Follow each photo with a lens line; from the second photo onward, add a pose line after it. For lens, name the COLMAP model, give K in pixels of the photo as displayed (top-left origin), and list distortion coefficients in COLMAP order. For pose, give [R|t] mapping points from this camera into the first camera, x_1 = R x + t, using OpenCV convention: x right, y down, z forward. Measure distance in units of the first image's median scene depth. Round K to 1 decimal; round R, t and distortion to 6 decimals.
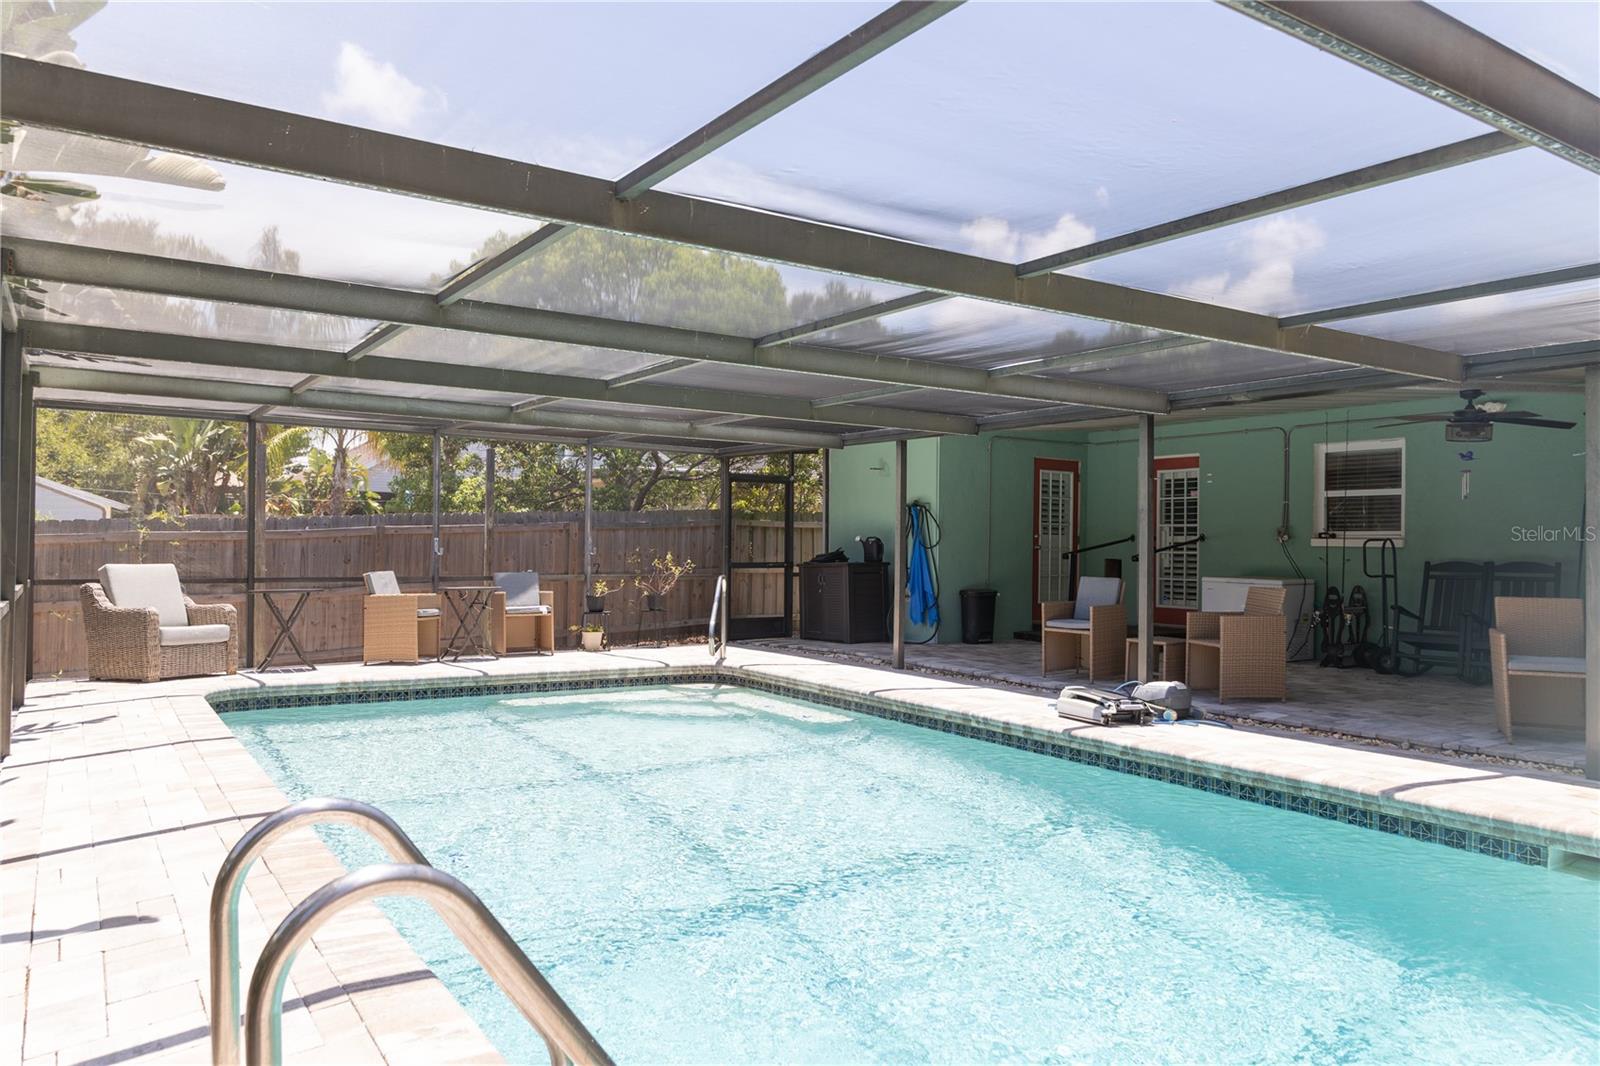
lens RADIAL K [[1037.0, 0, 771.0], [0, 1037.0, 532.4], [0, 0, 1]] dist [0.006536, -0.005692]
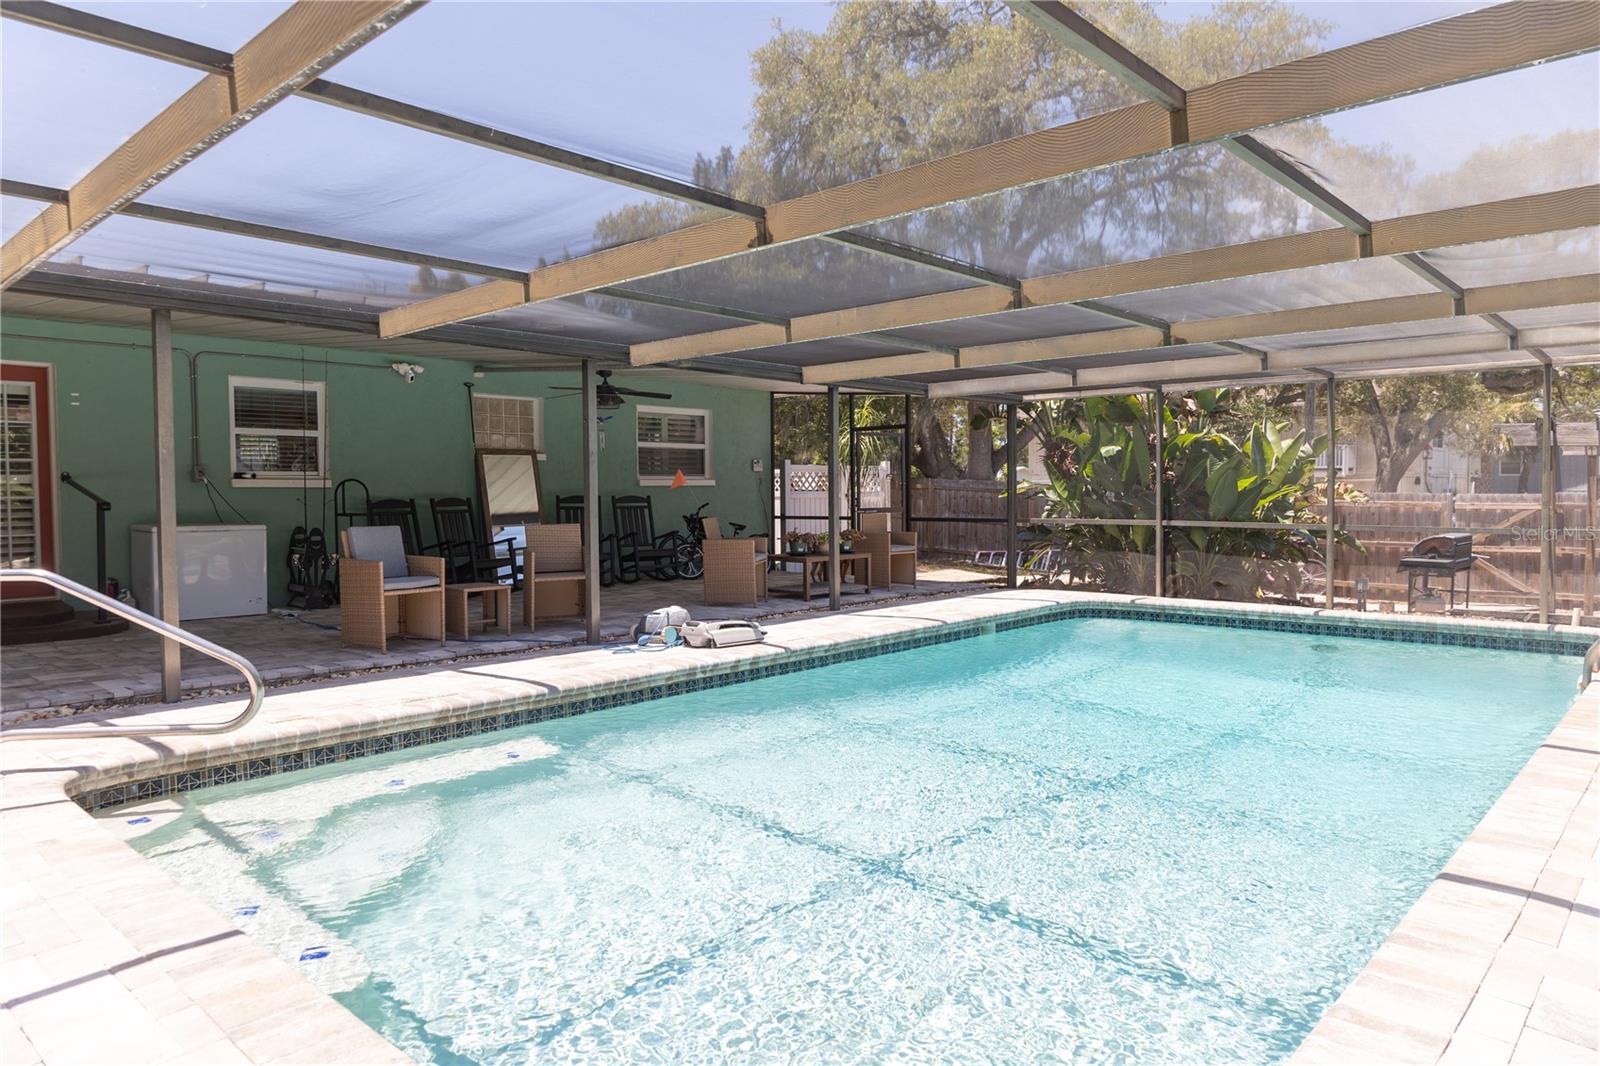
lens RADIAL K [[1037.0, 0, 771.0], [0, 1037.0, 532.4], [0, 0, 1]] dist [0.006536, -0.005692]
pose [[-0.216709, -0.050394, 0.974935, -0.511901], [-0.008060, 0.998725, 0.049833, 0.003664], [-0.976203, 0.002941, -0.216839, 0.787762]]
